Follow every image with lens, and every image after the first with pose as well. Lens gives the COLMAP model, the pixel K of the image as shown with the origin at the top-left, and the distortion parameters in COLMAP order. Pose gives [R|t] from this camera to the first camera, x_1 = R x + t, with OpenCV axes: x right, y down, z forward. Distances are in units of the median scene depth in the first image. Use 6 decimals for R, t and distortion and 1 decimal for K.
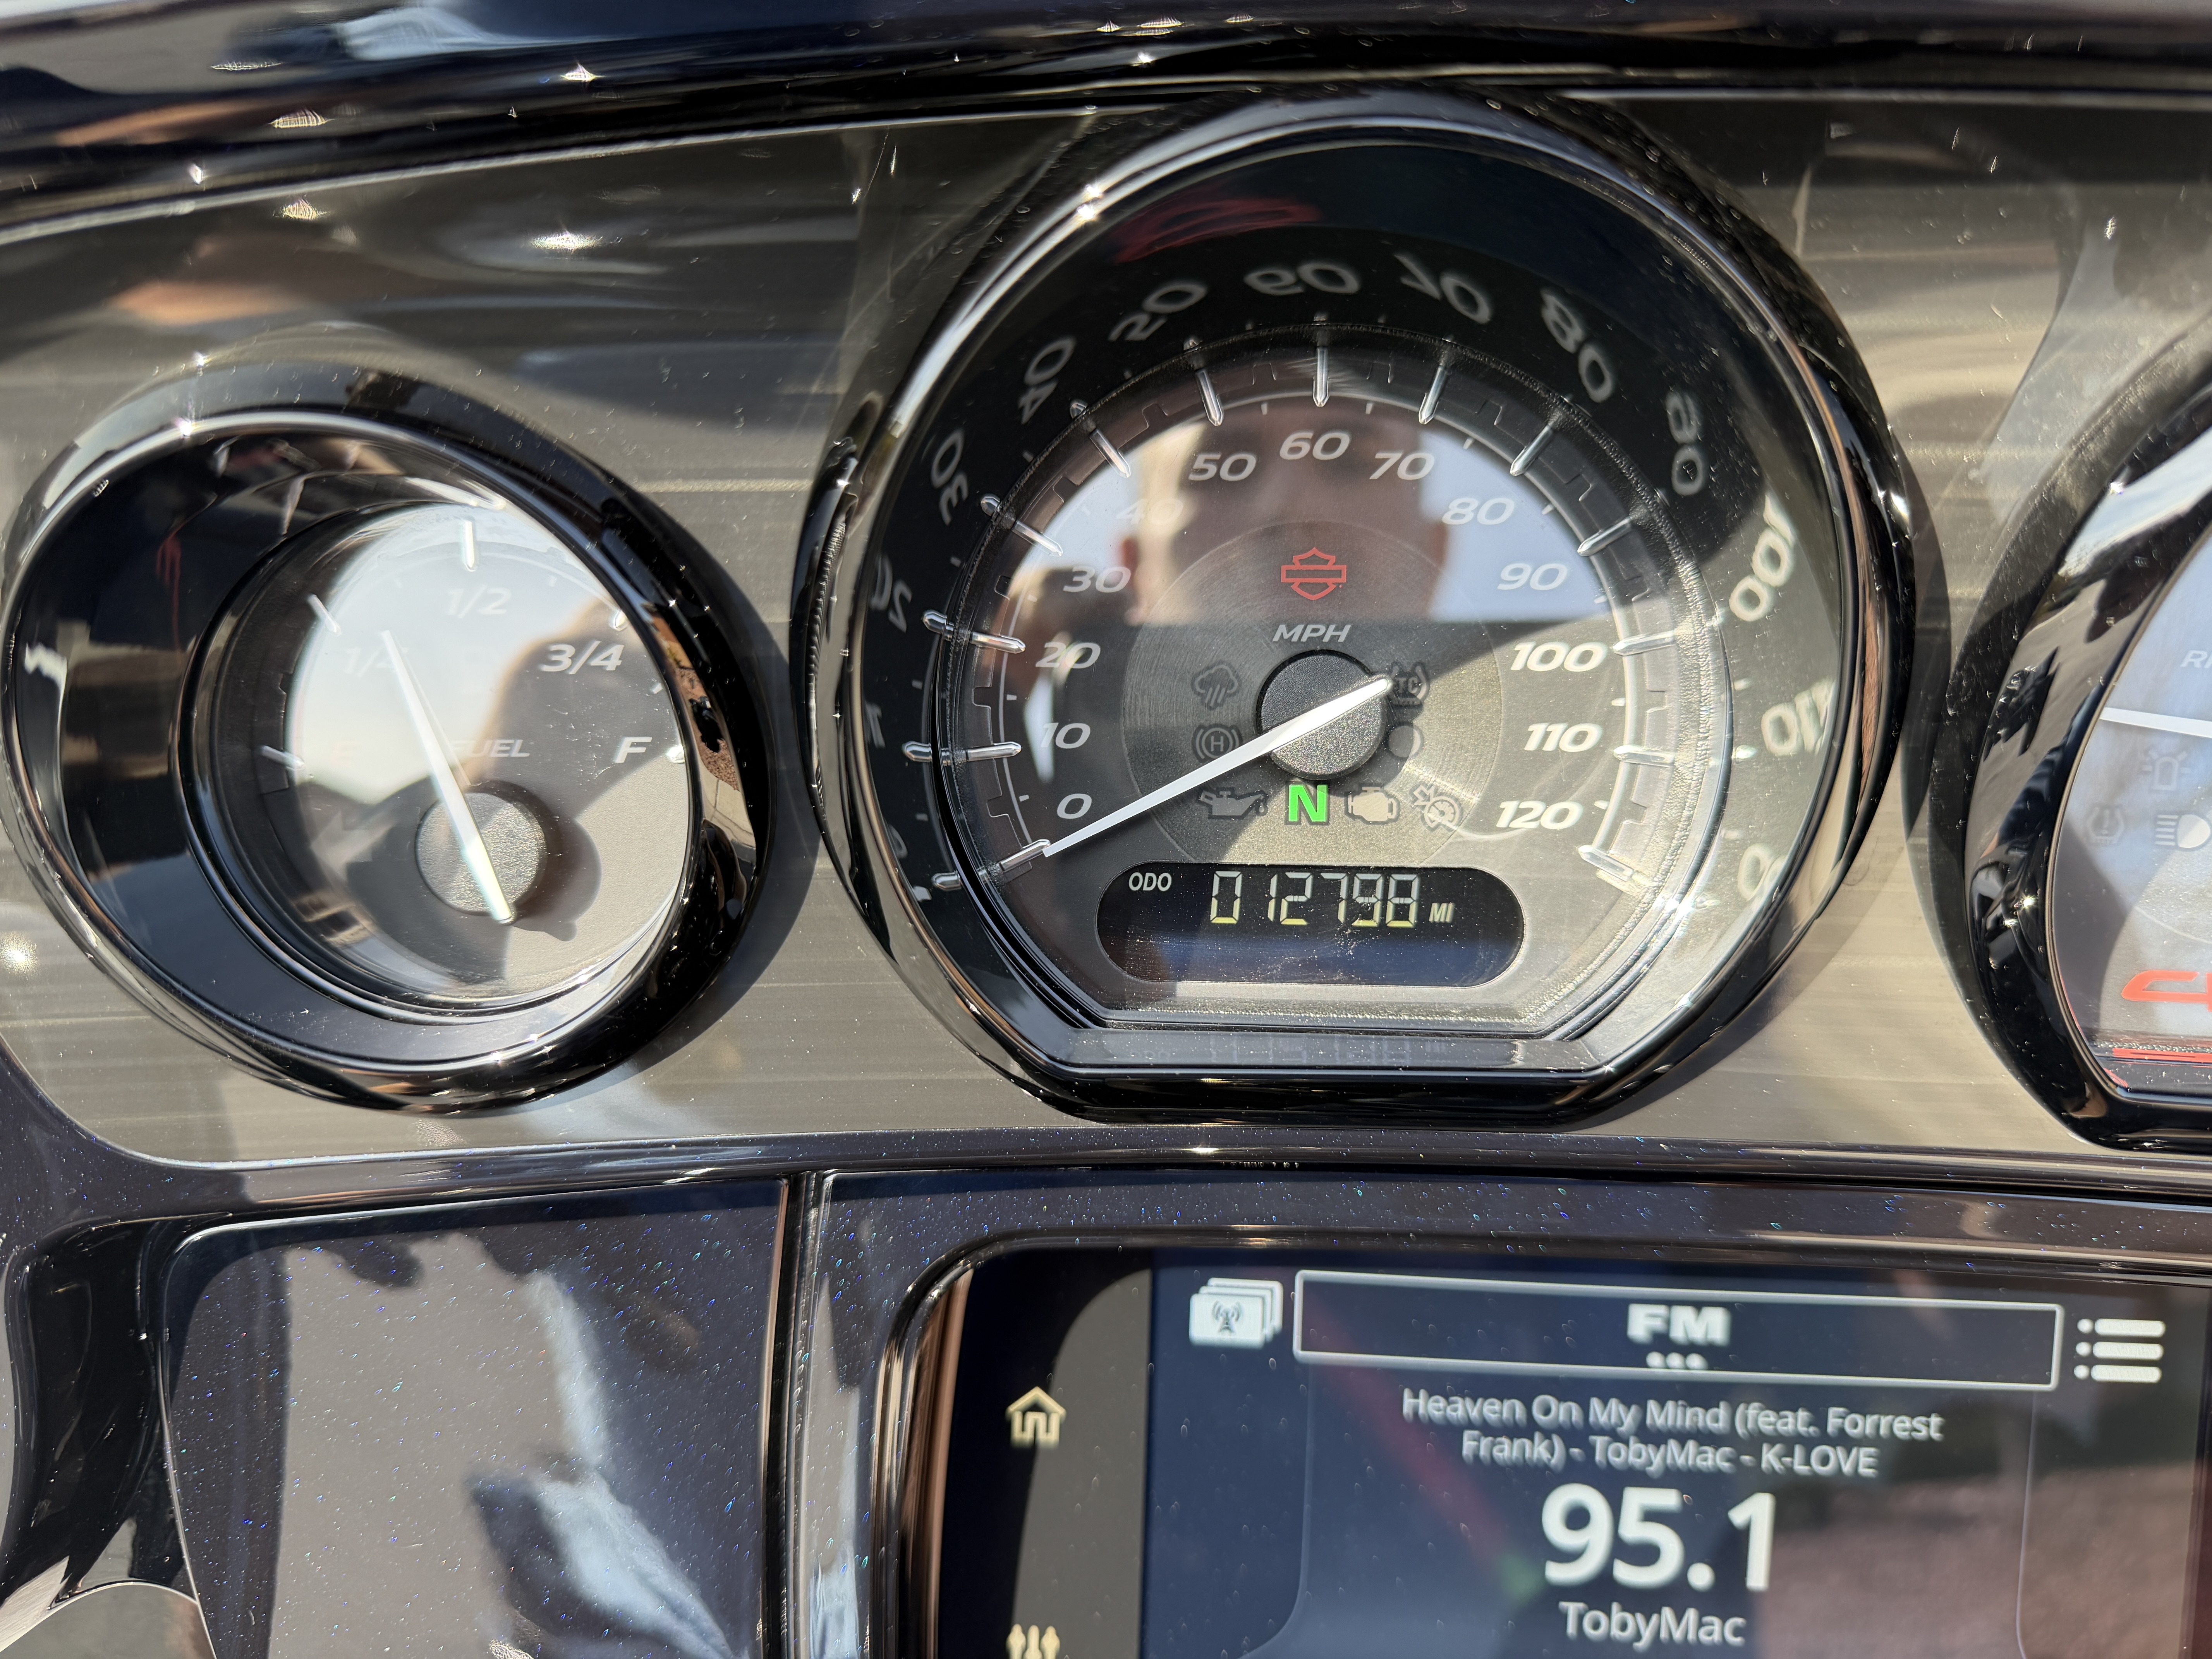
lens RADIAL K [[1558.8, 0, 1069.2], [0, 1558.8, 828.7], [0, 0, 1]] dist [0.005536, -0.080175]
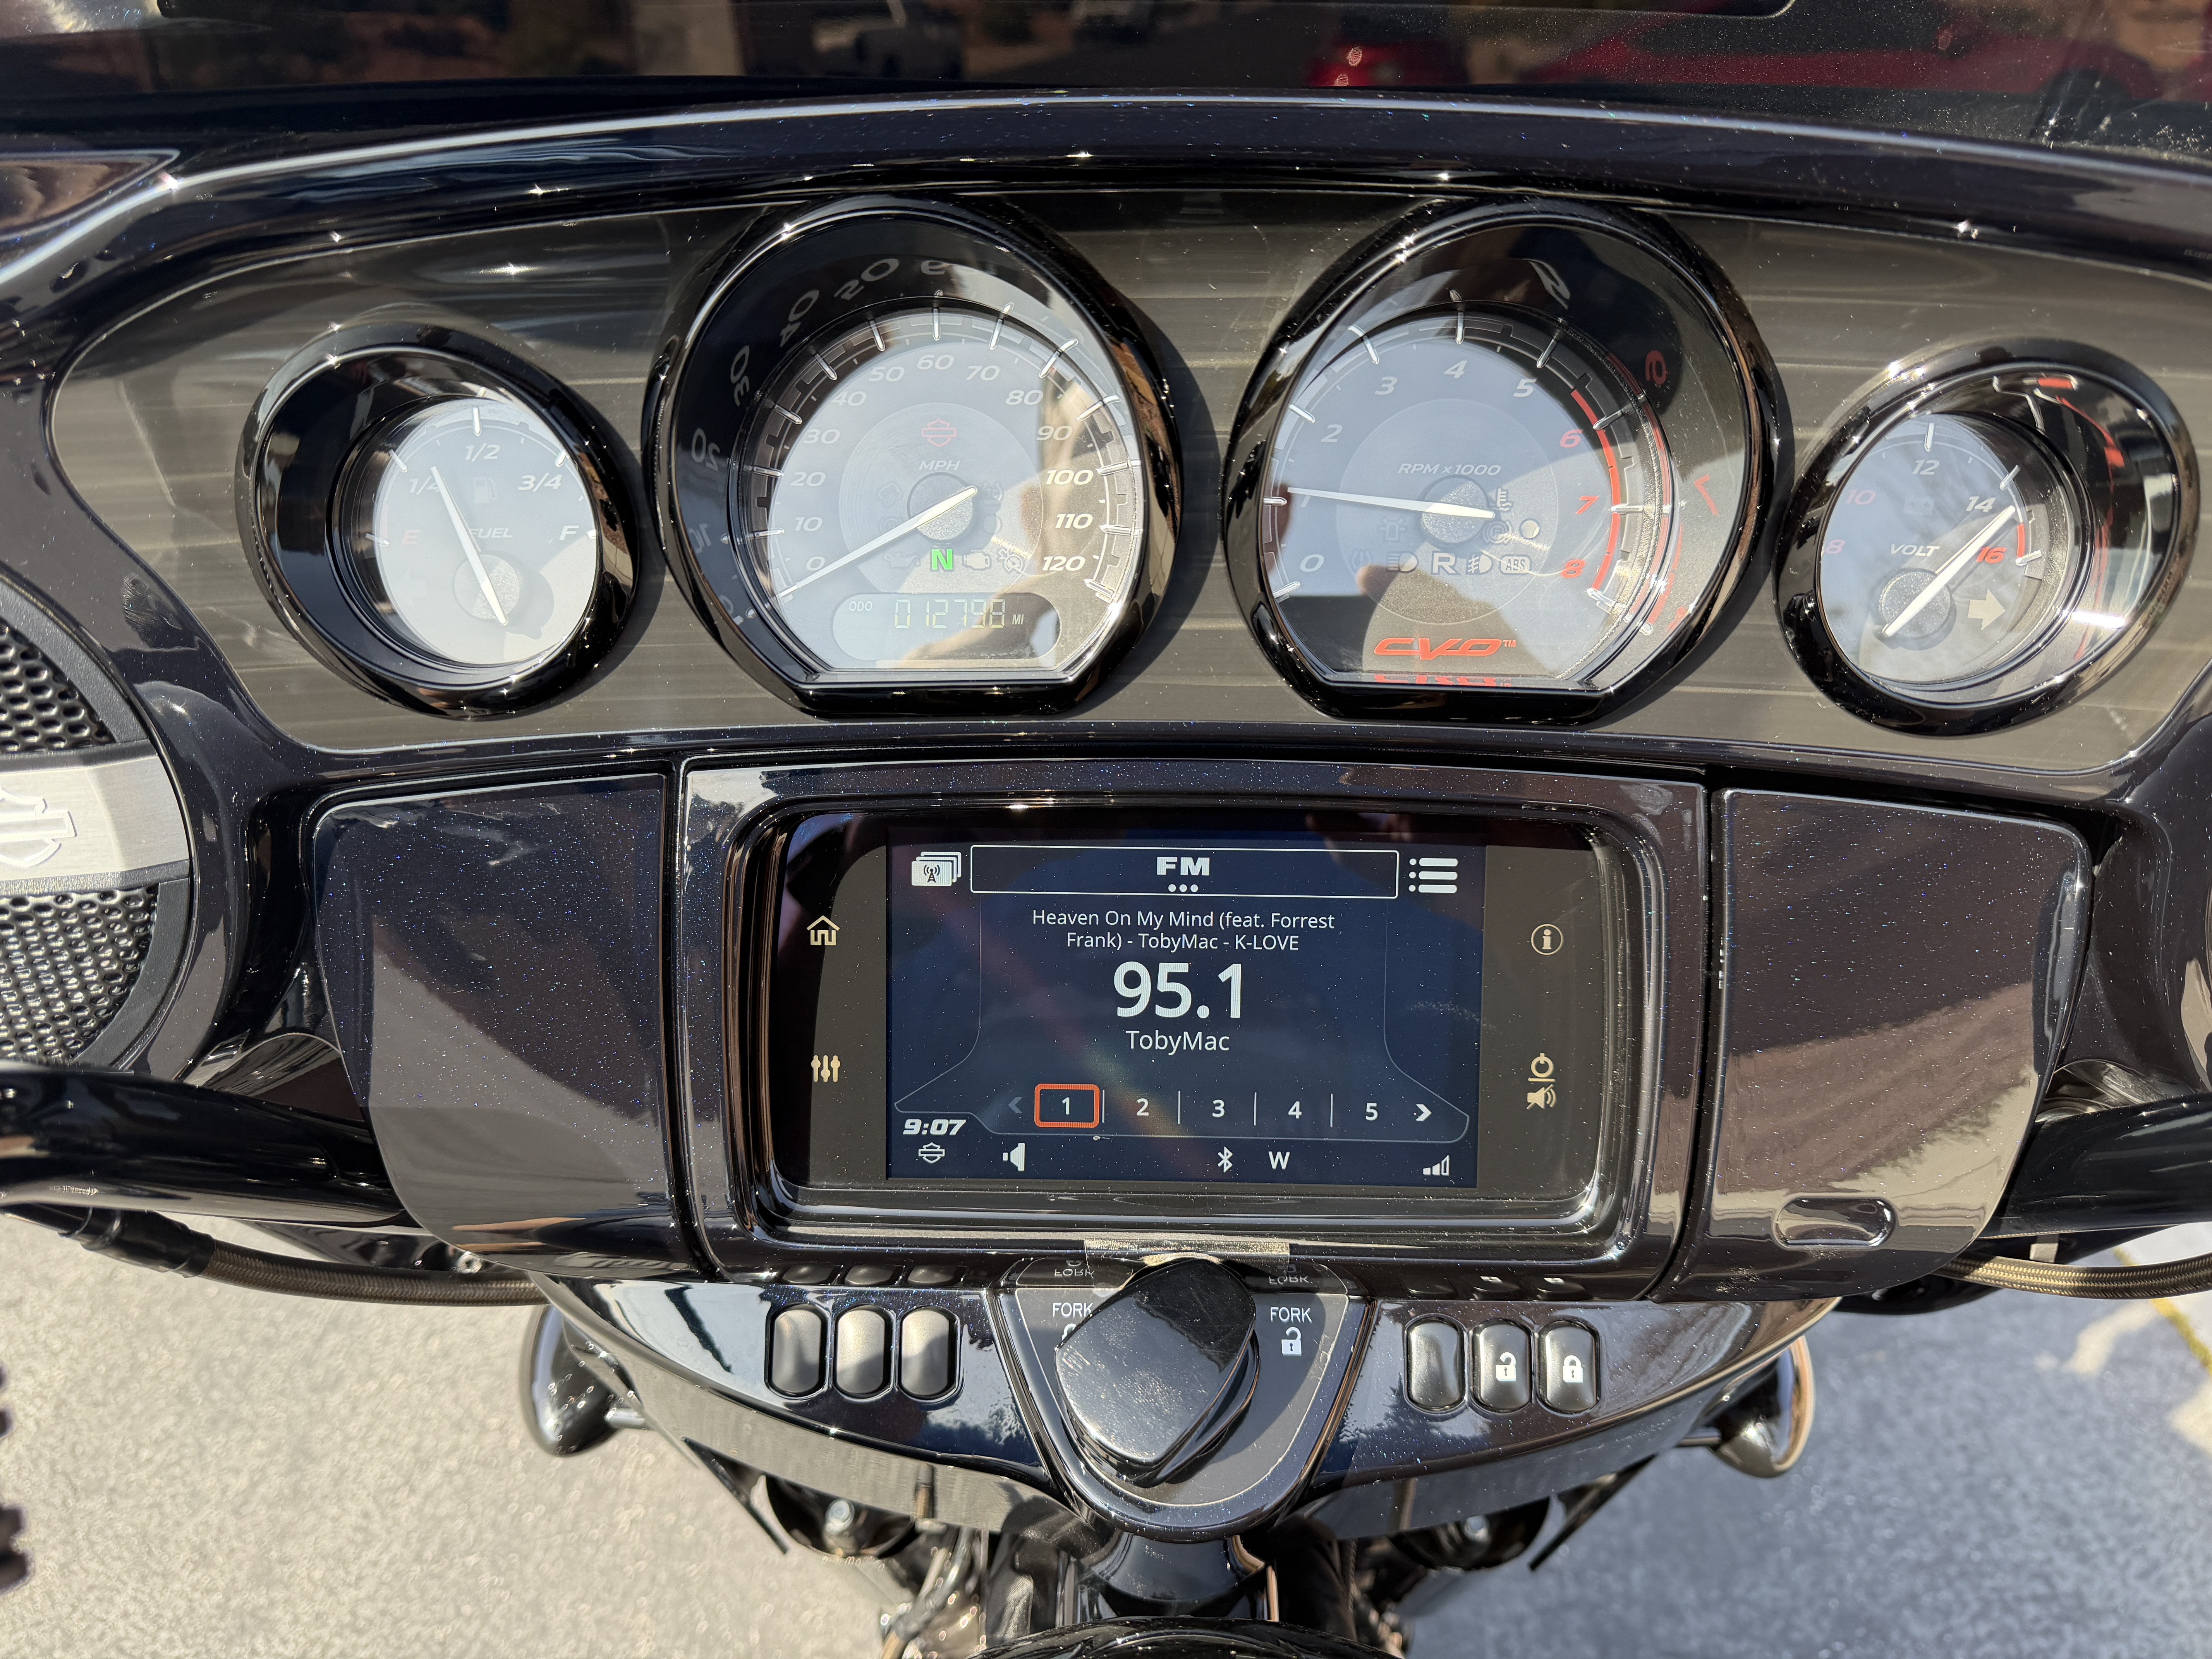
lens RADIAL K [[1509.6, 0, 1106.0], [0, 1509.6, 829.5], [0, 0, 1]] dist [0.099396, -0.299388]
pose [[0.998557, -0.021544, 0.049194, 0.221256], [0.019540, 0.998974, 0.040863, 0.206616], [-0.050024, -0.039842, 0.997953, -0.727588]]
